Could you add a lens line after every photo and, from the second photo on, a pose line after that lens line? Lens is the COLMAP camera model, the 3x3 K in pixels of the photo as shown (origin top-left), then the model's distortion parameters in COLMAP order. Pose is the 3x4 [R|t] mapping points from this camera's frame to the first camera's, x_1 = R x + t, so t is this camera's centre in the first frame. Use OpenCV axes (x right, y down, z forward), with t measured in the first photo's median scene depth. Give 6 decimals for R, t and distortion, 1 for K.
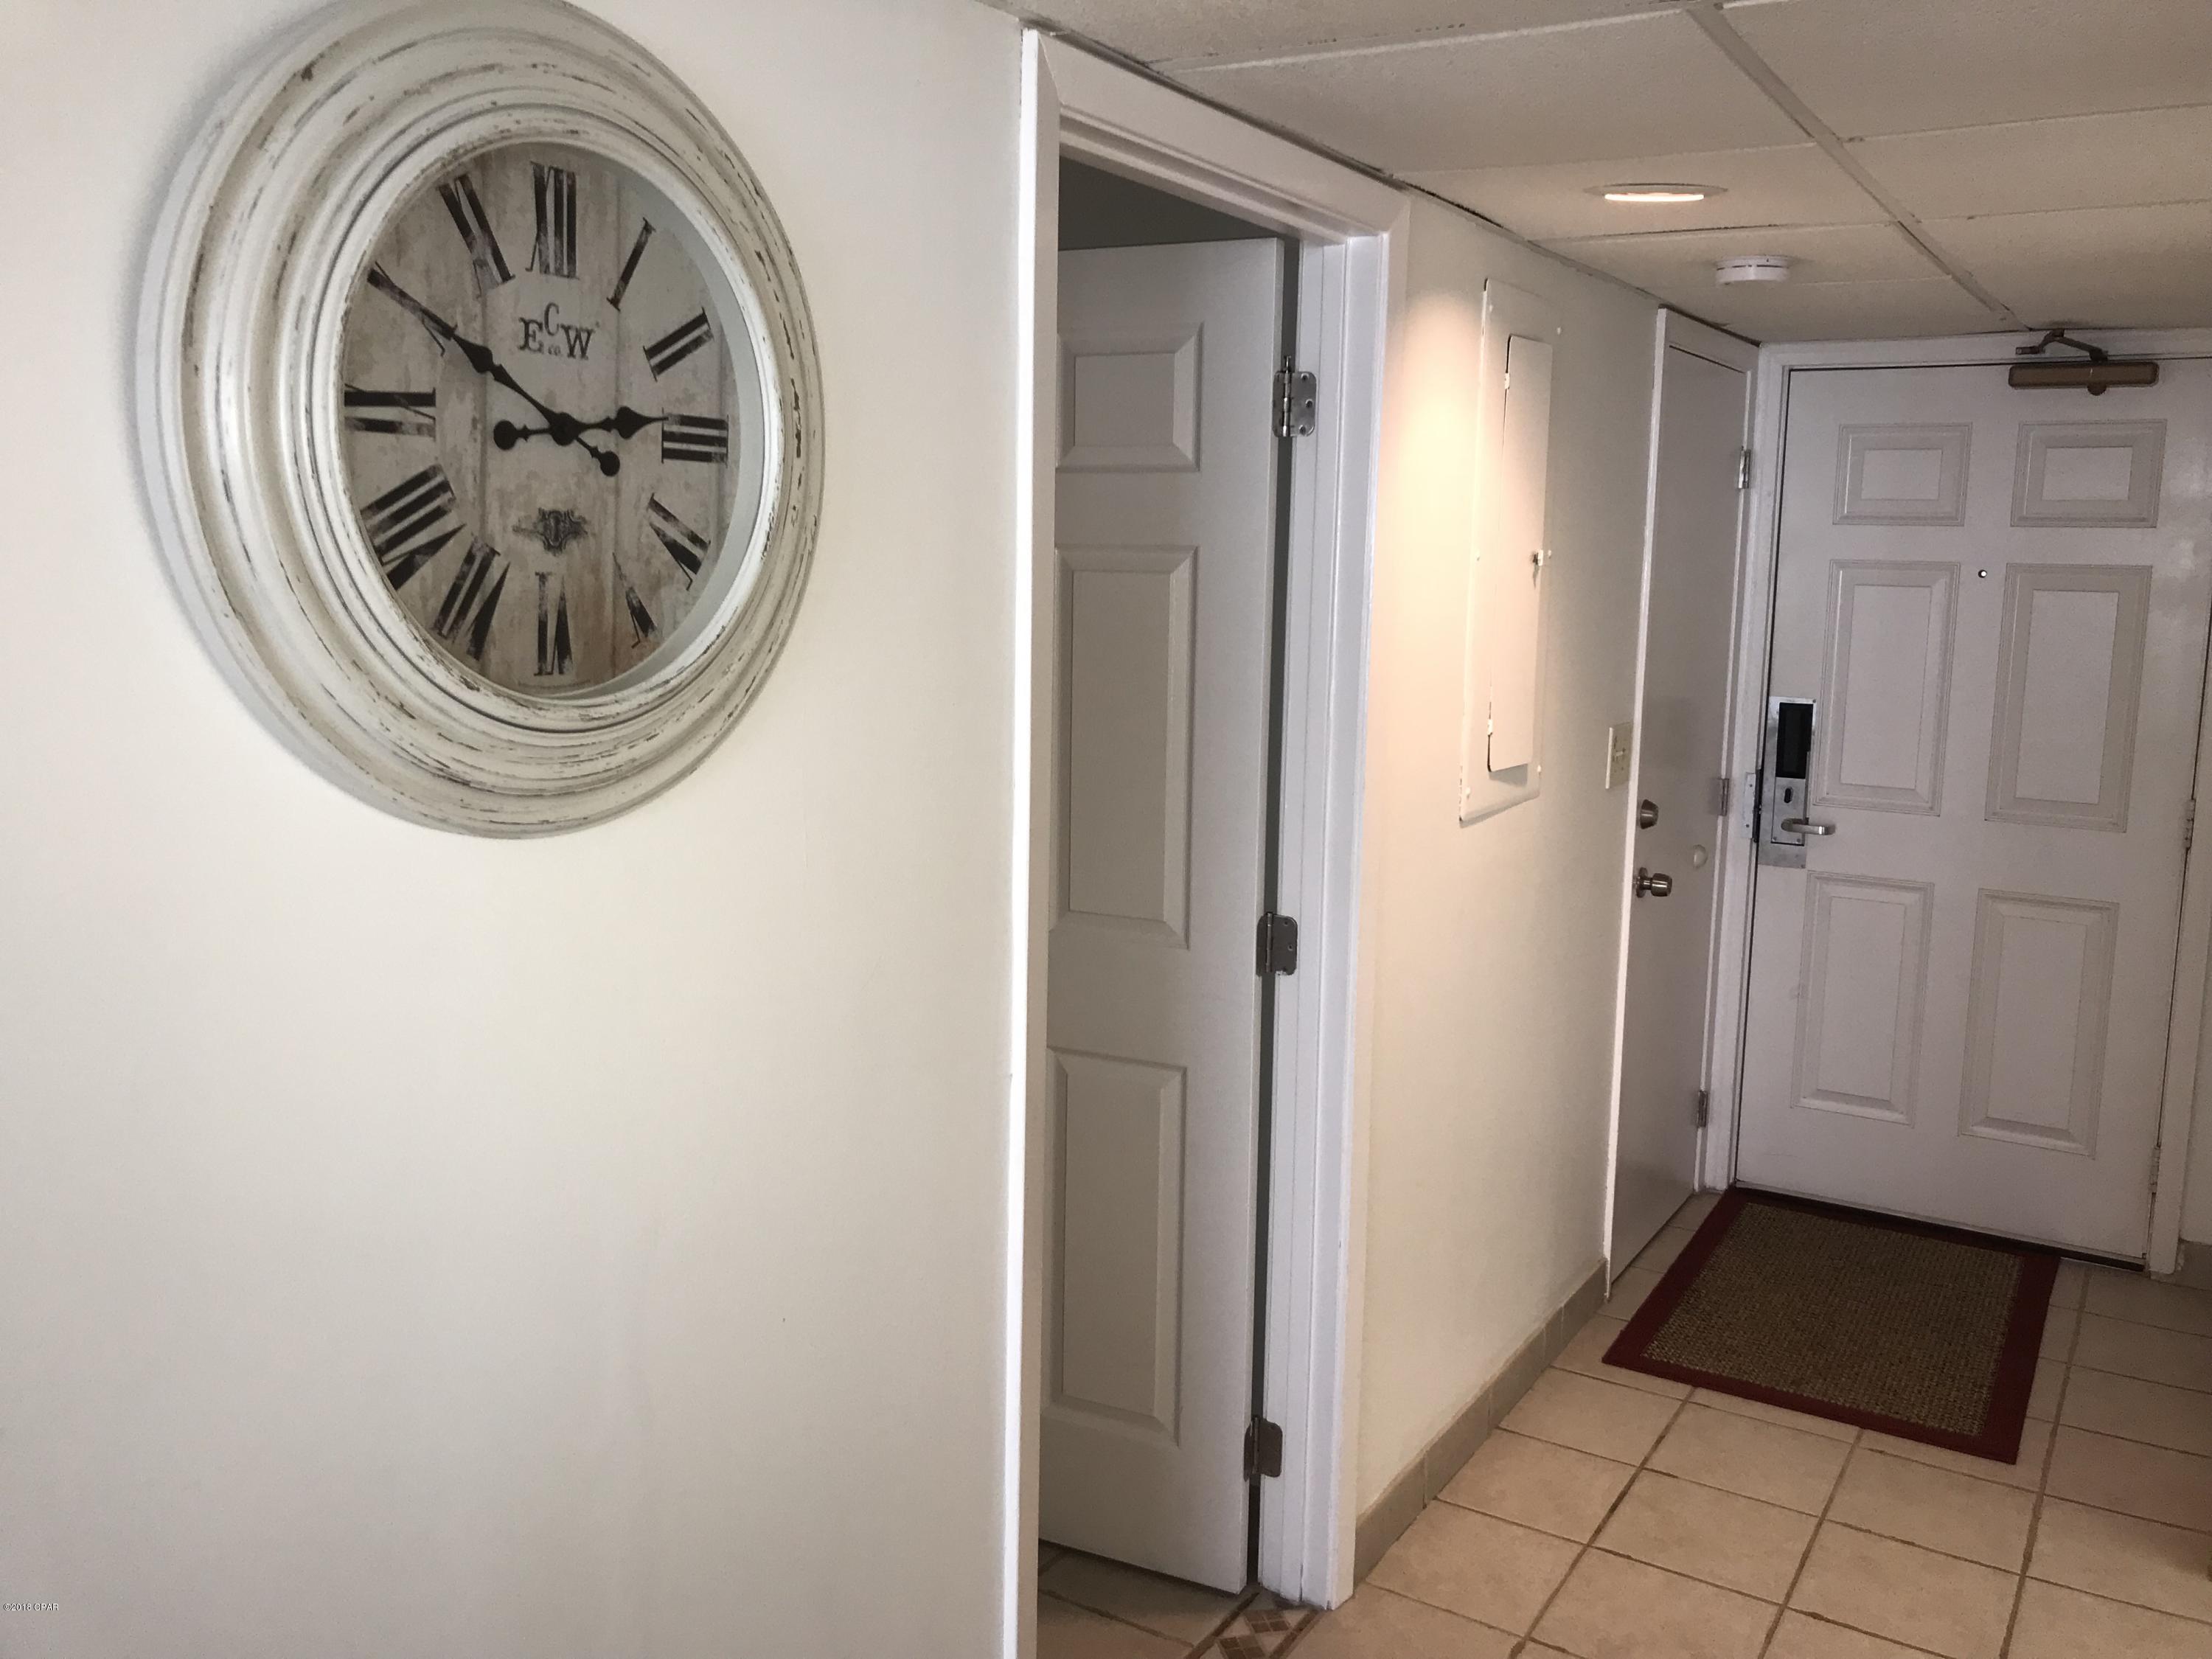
lens RADIAL K [[1811.0, 0, 1105.9], [0, 1811.0, 825.7], [0, 0, 1]] dist [0.005364, -0.019246]
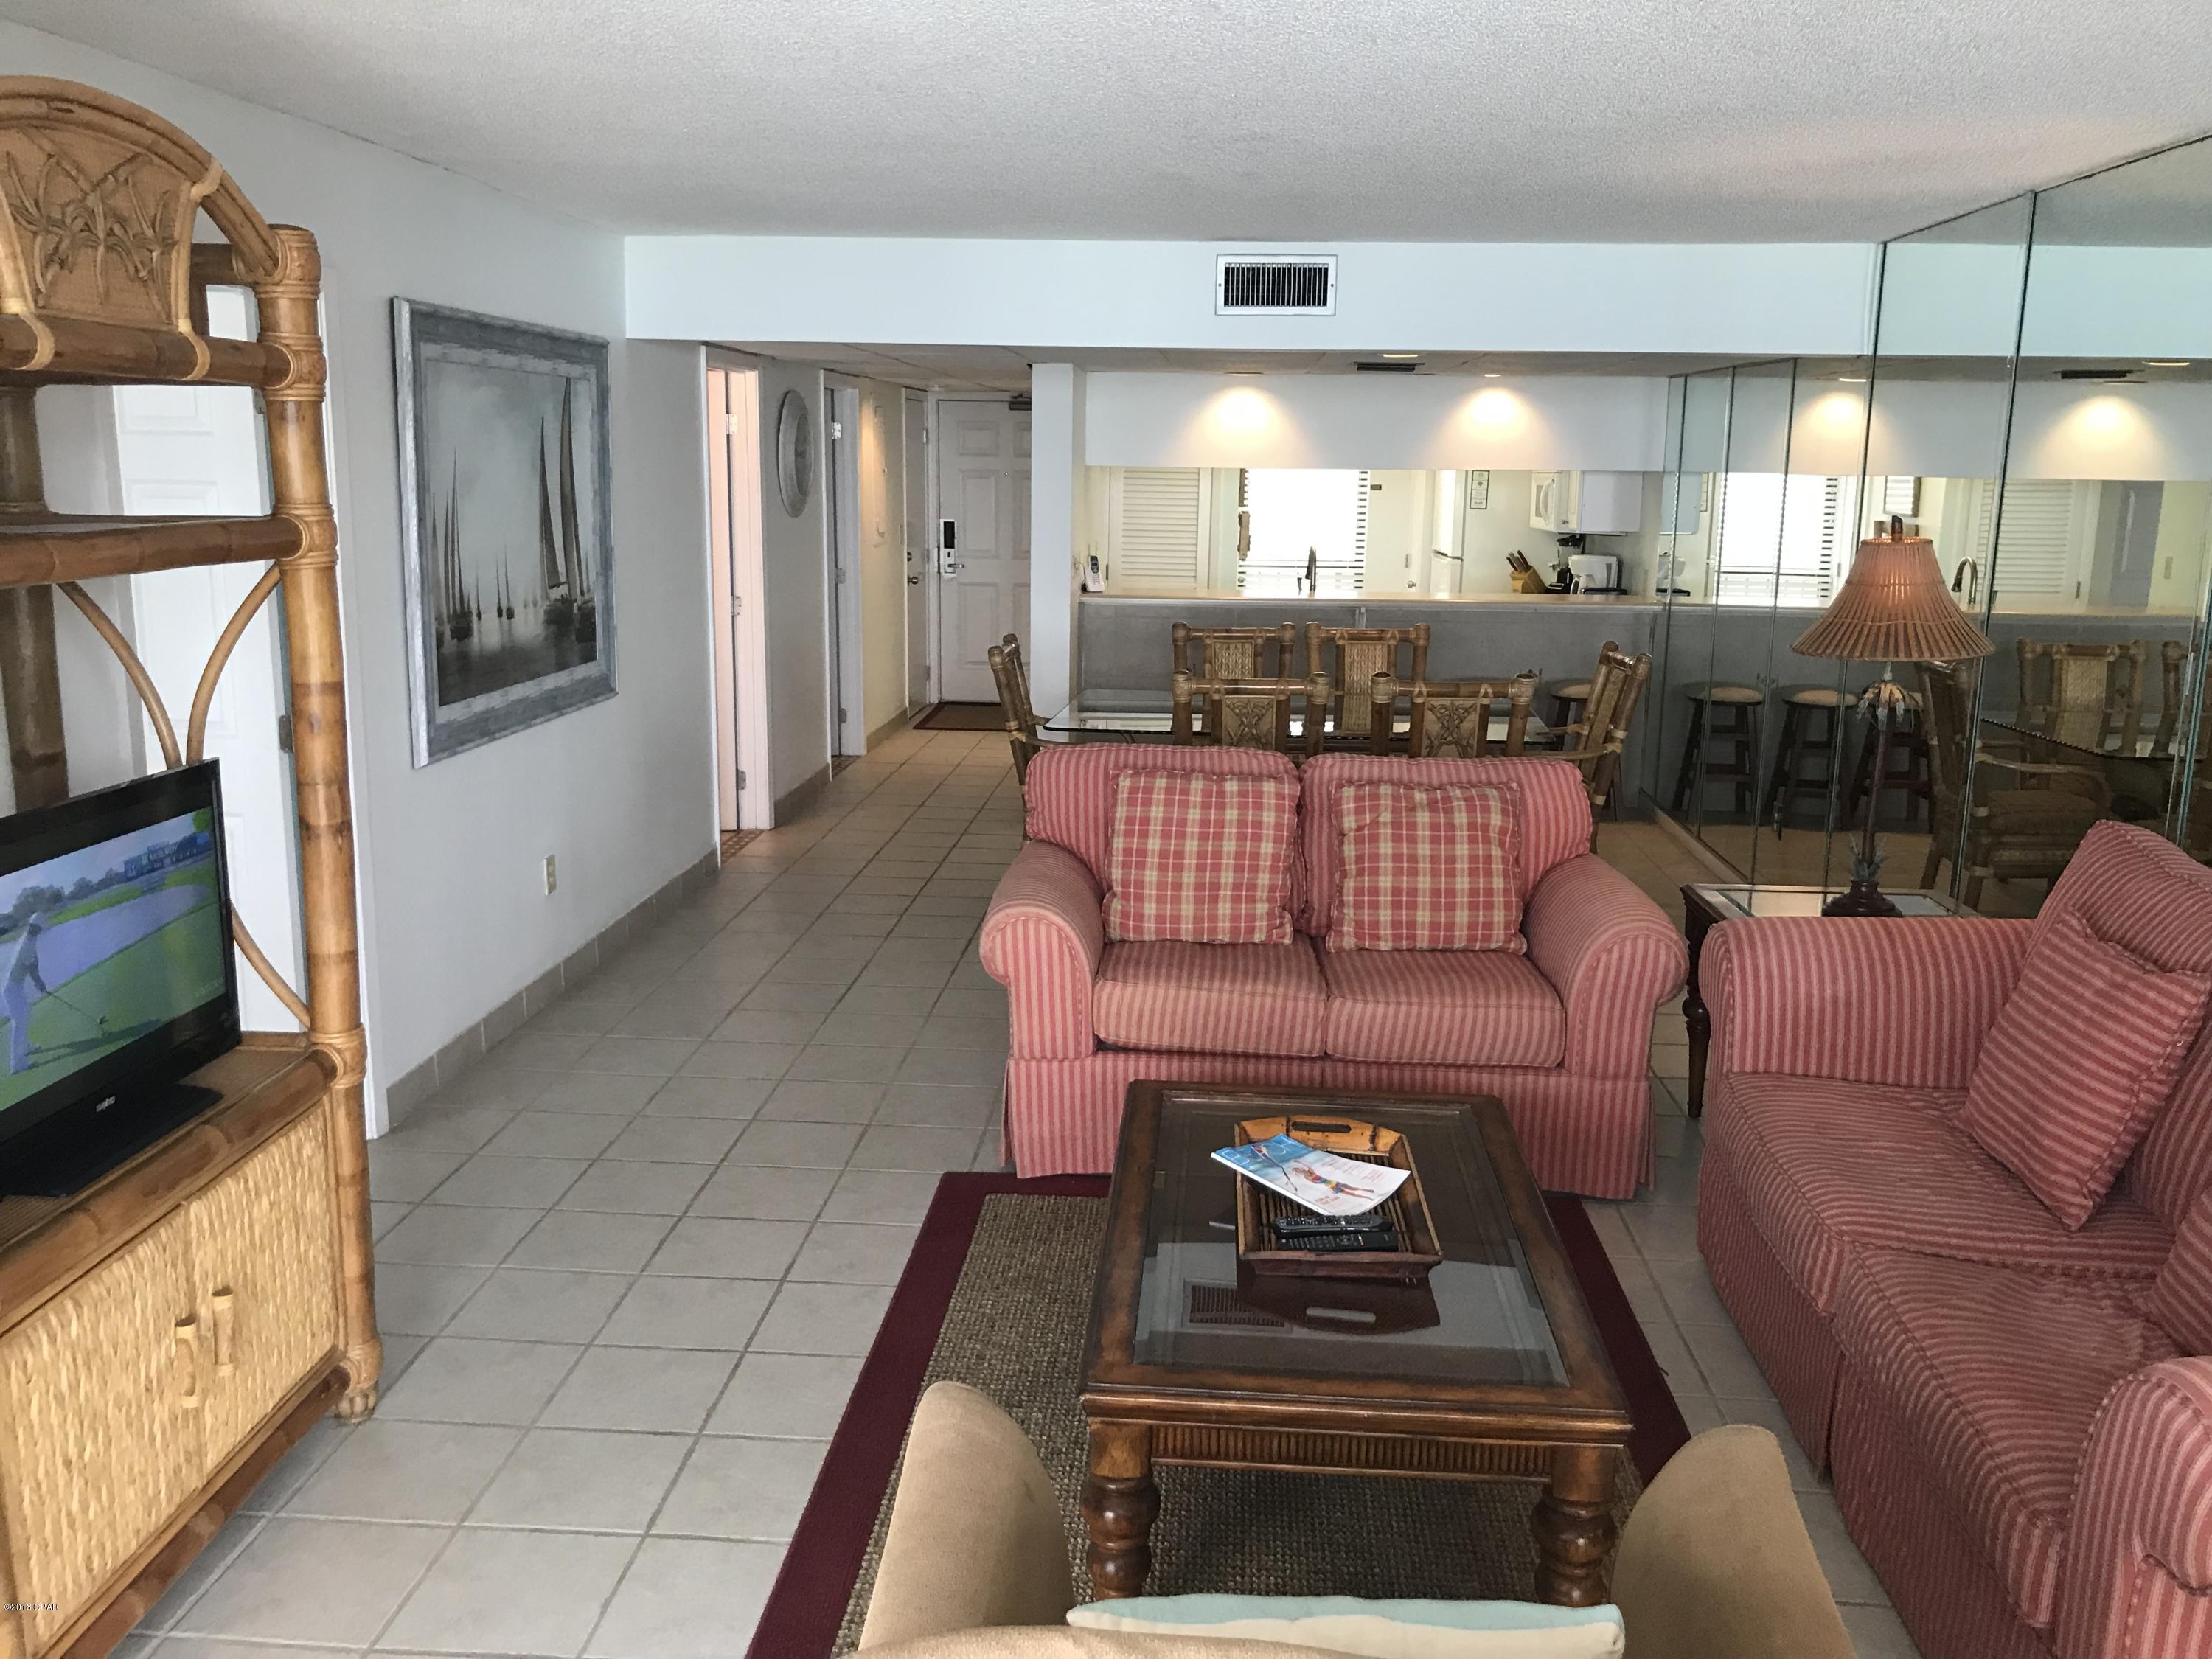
lens RADIAL K [[1811.0, 0, 1104.2], [0, 1811.0, 829.1], [0, 0, 1]] dist [0.005364, -0.019246]
pose [[0.885349, -0.091517, 0.455832, -0.710175], [0.064483, 0.995130, 0.074548, 0.209768], [-0.460434, -0.036607, 0.886939, -1.568964]]
